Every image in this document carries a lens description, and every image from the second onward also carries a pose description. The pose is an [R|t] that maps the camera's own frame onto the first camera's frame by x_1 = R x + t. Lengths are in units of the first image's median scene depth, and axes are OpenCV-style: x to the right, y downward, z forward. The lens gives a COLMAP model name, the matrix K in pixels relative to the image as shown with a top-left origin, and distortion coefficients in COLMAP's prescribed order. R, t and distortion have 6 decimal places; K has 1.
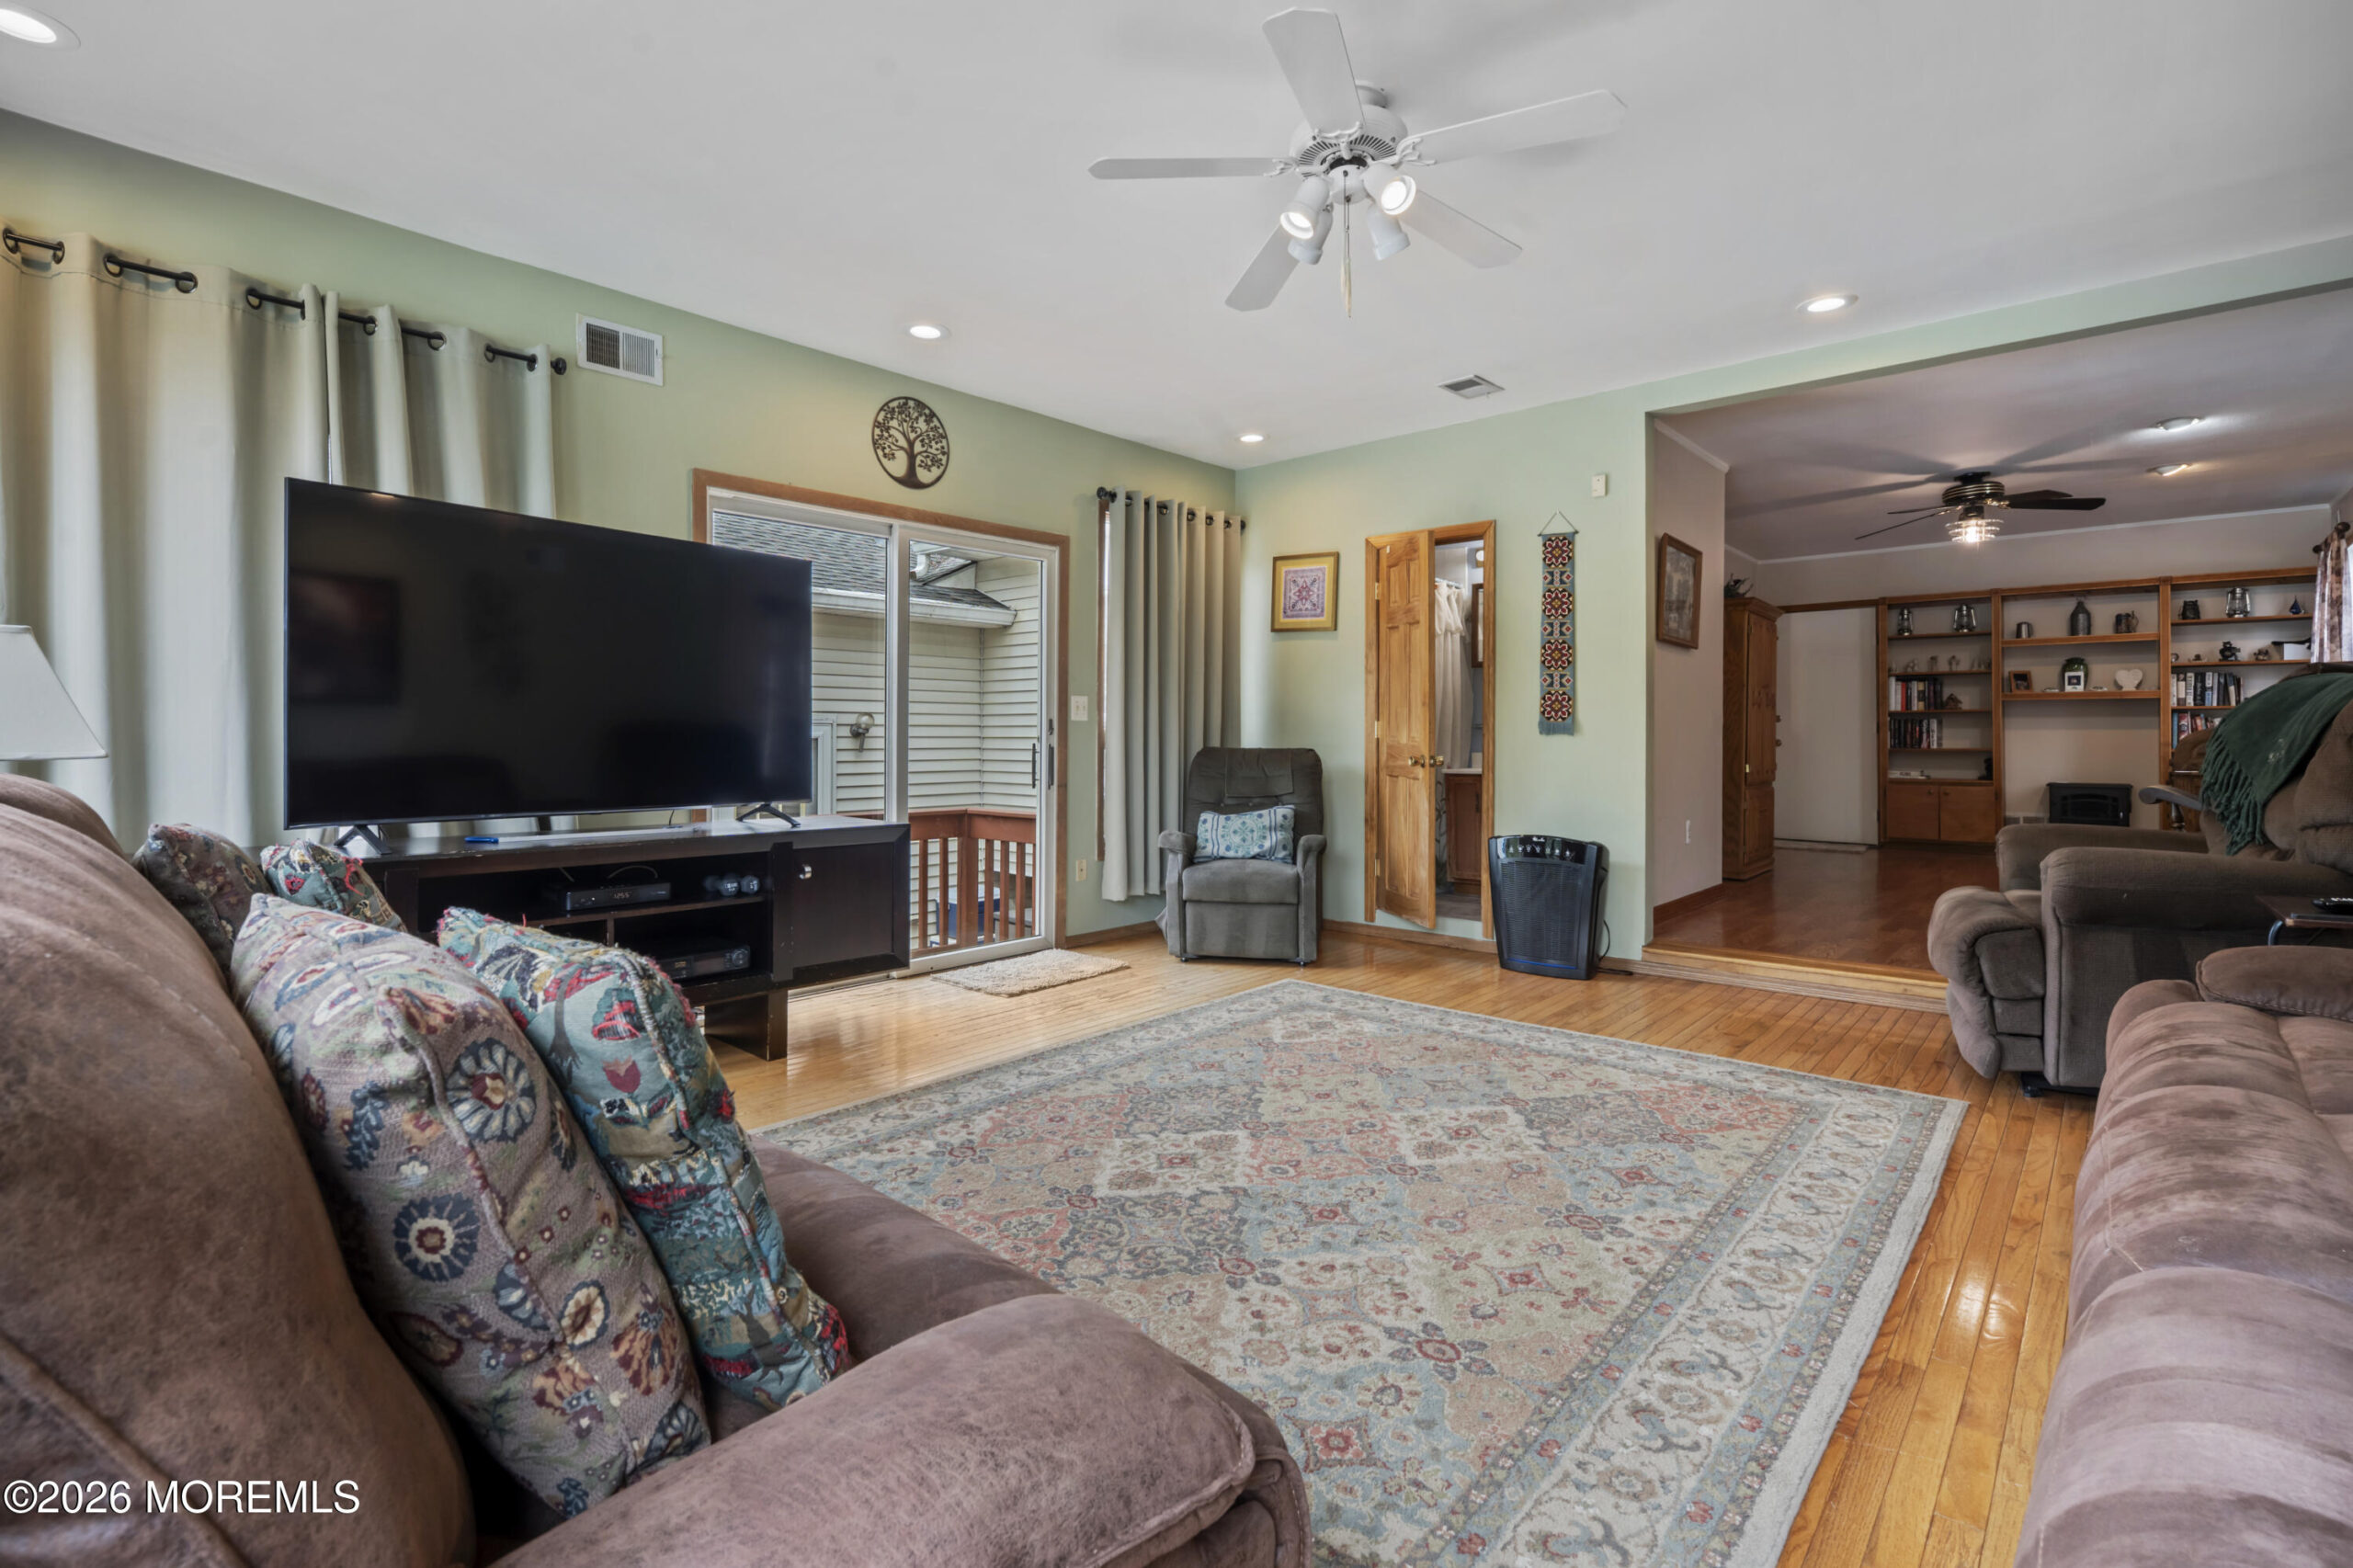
lens RADIAL K [[1069.8, 0, 1175.2], [0, 1069.8, 731.2], [0, 0, 1]] dist [-0.011143, 0.002388]
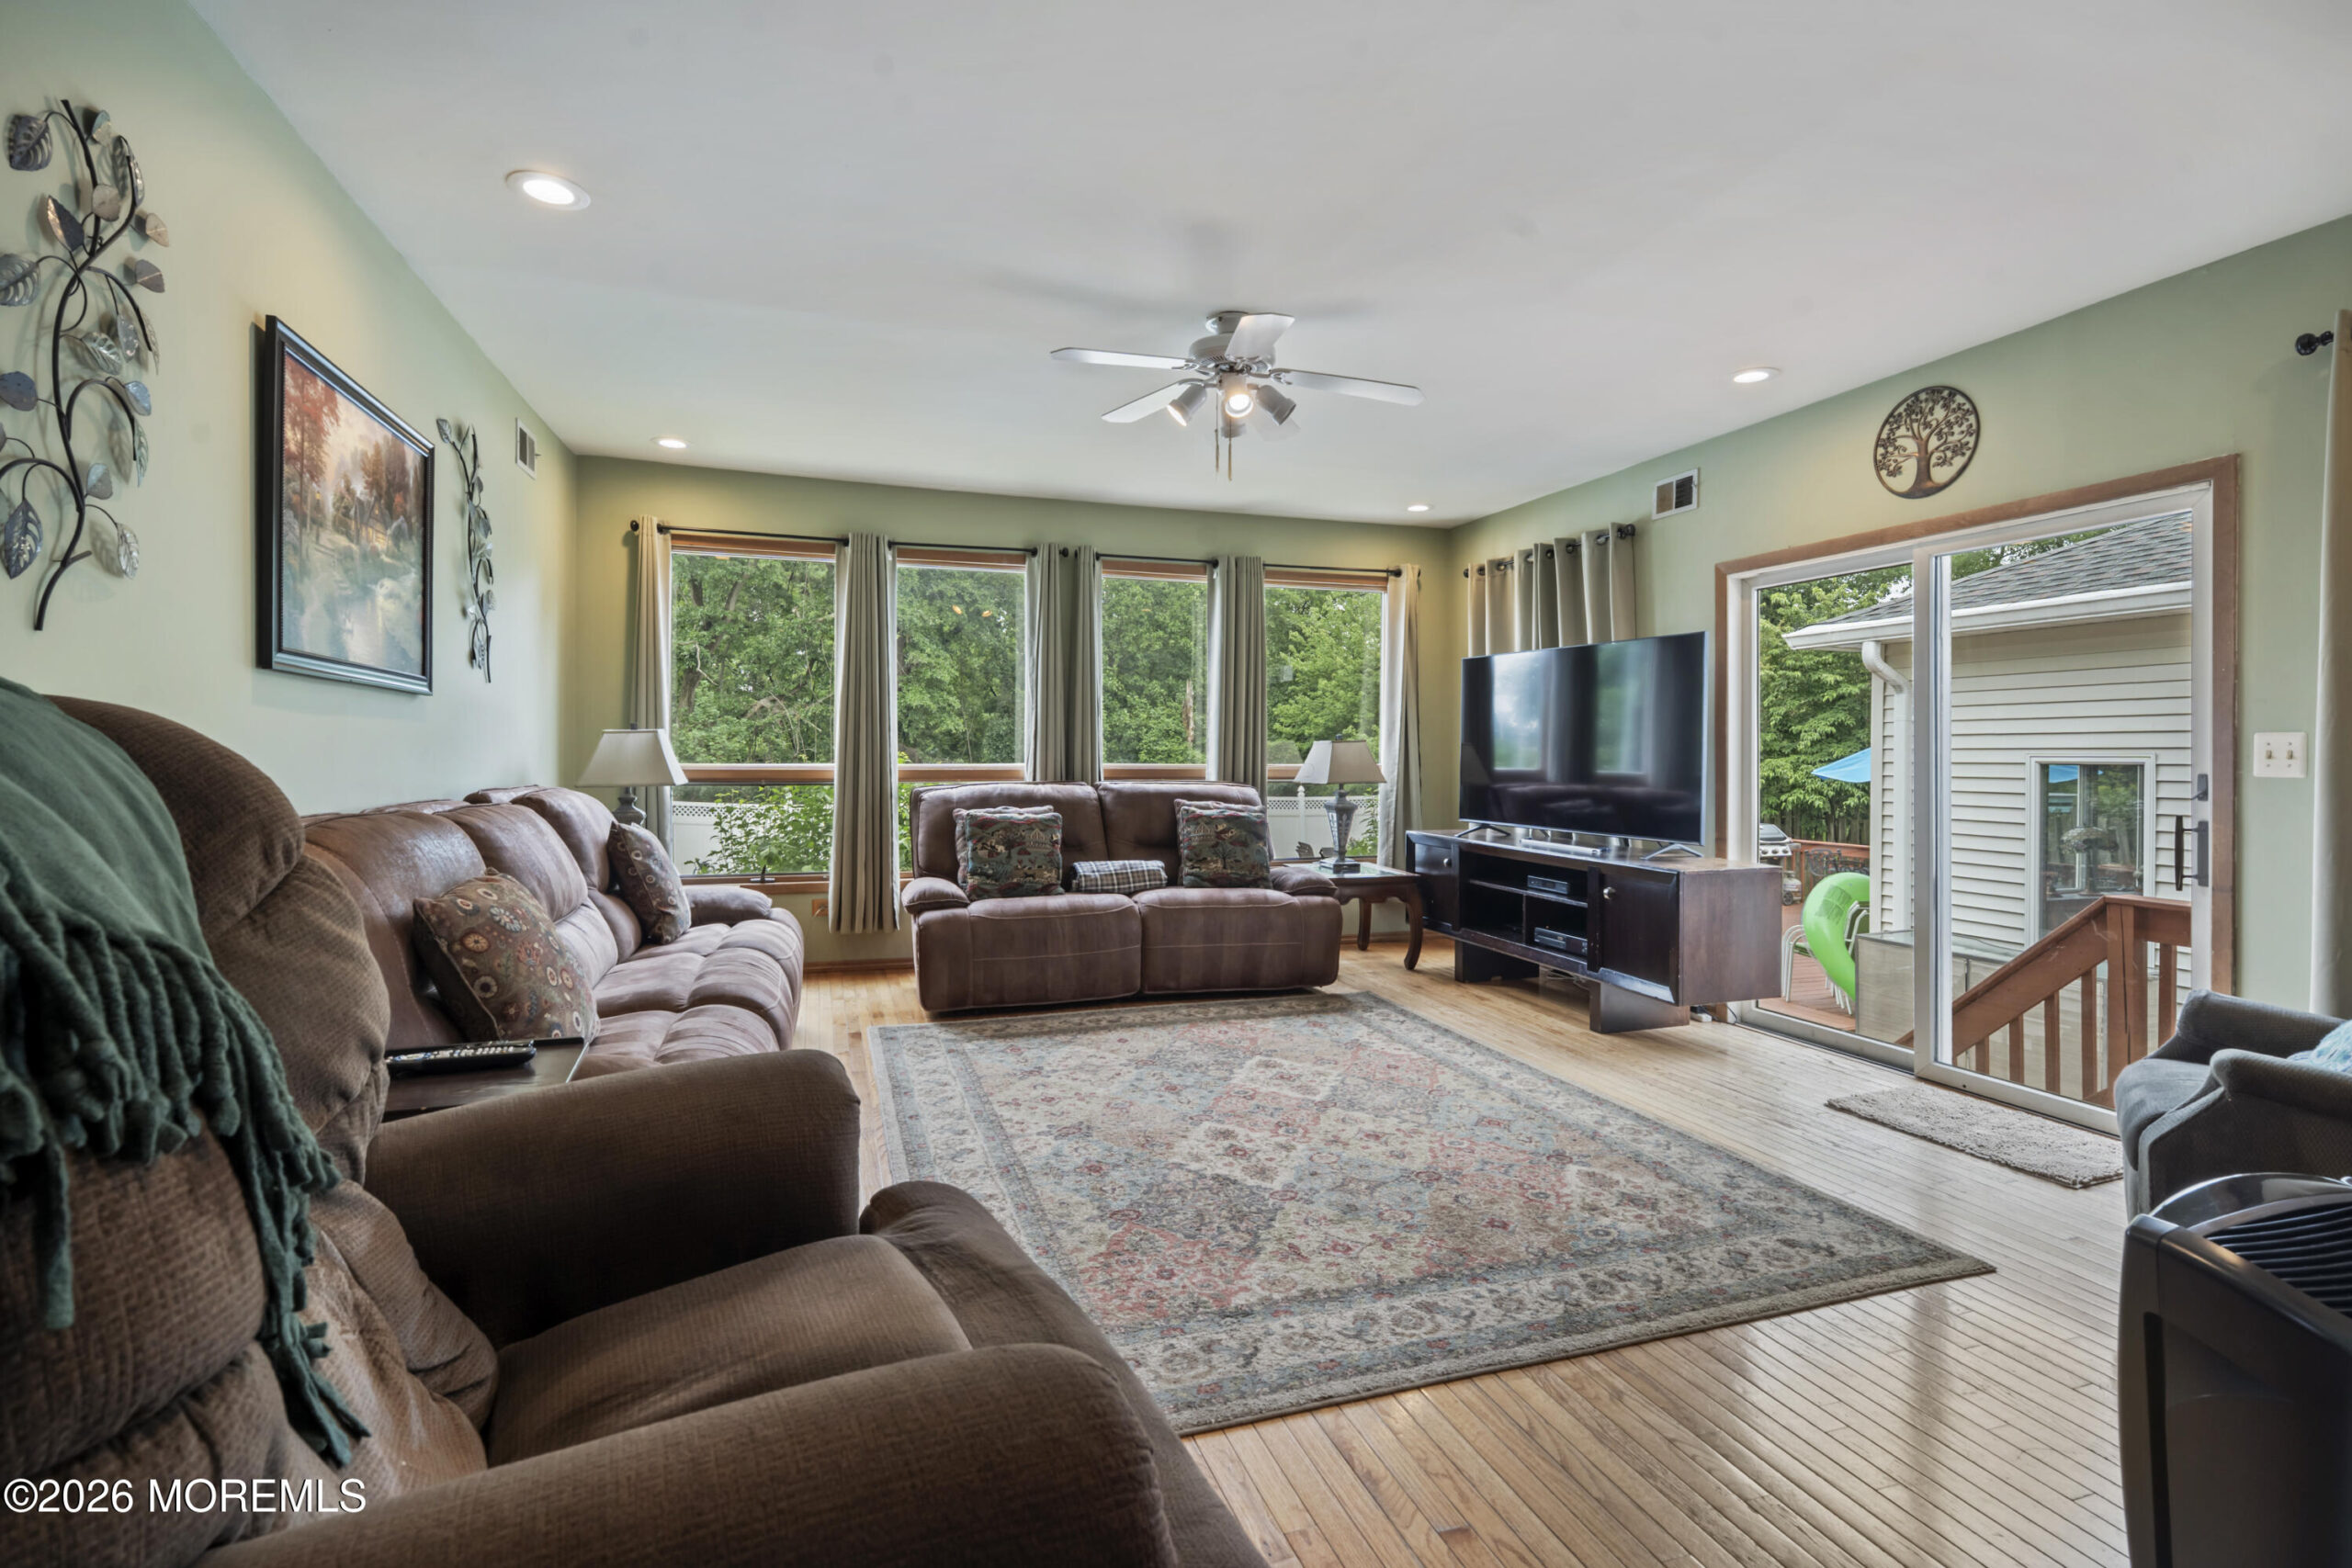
lens RADIAL K [[1069.2, 0, 1169.9], [0, 1069.2, 764.8], [0, 0, 1]] dist [-0.011143, 0.002388]
pose [[-0.498536, 0.006668, -0.866844, 1.282904], [-0.001666, 0.999961, 0.008650, -0.039176], [0.866868, 0.005757, -0.498505, 1.504529]]
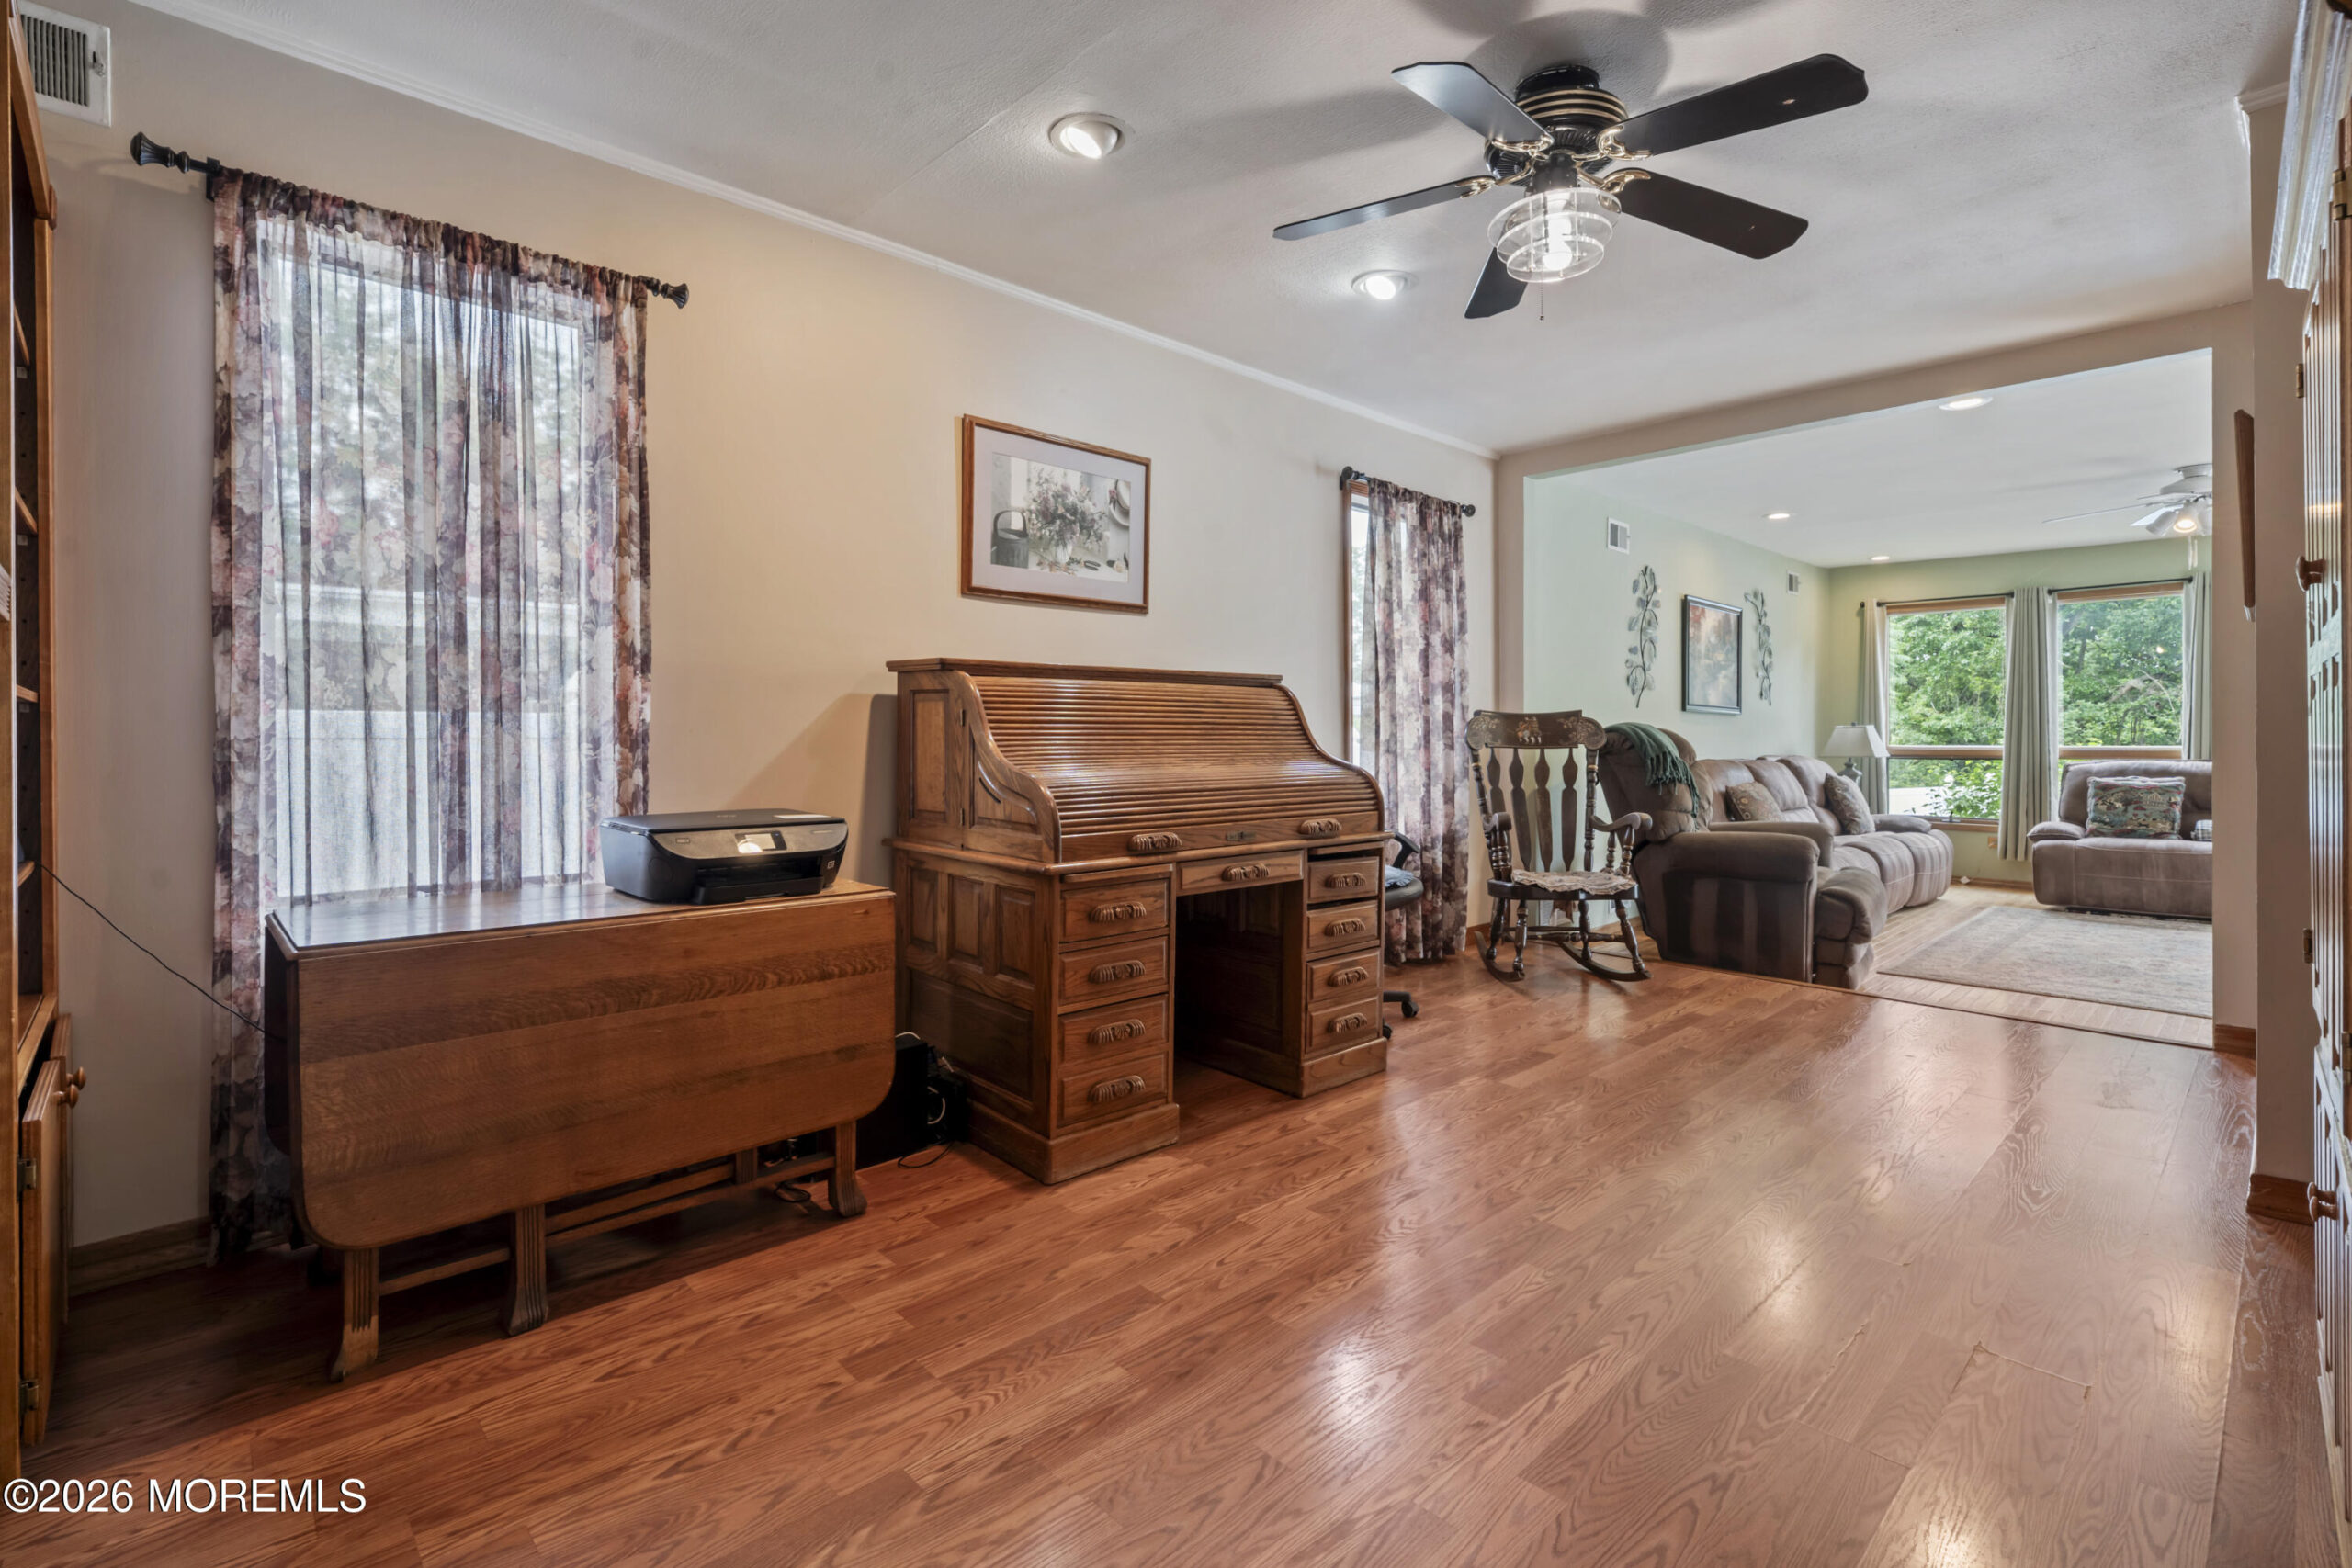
lens RADIAL K [[1069.2, 0, 1165.2], [0, 1069.2, 745.6], [0, 0, 1]] dist [-0.011143, 0.002388]
pose [[-0.995921, 0.000199, 0.090229, 1.802947], [0.000679, 0.999986, 0.005293, -0.039011], [-0.090227, 0.005333, -0.995907, 2.828641]]
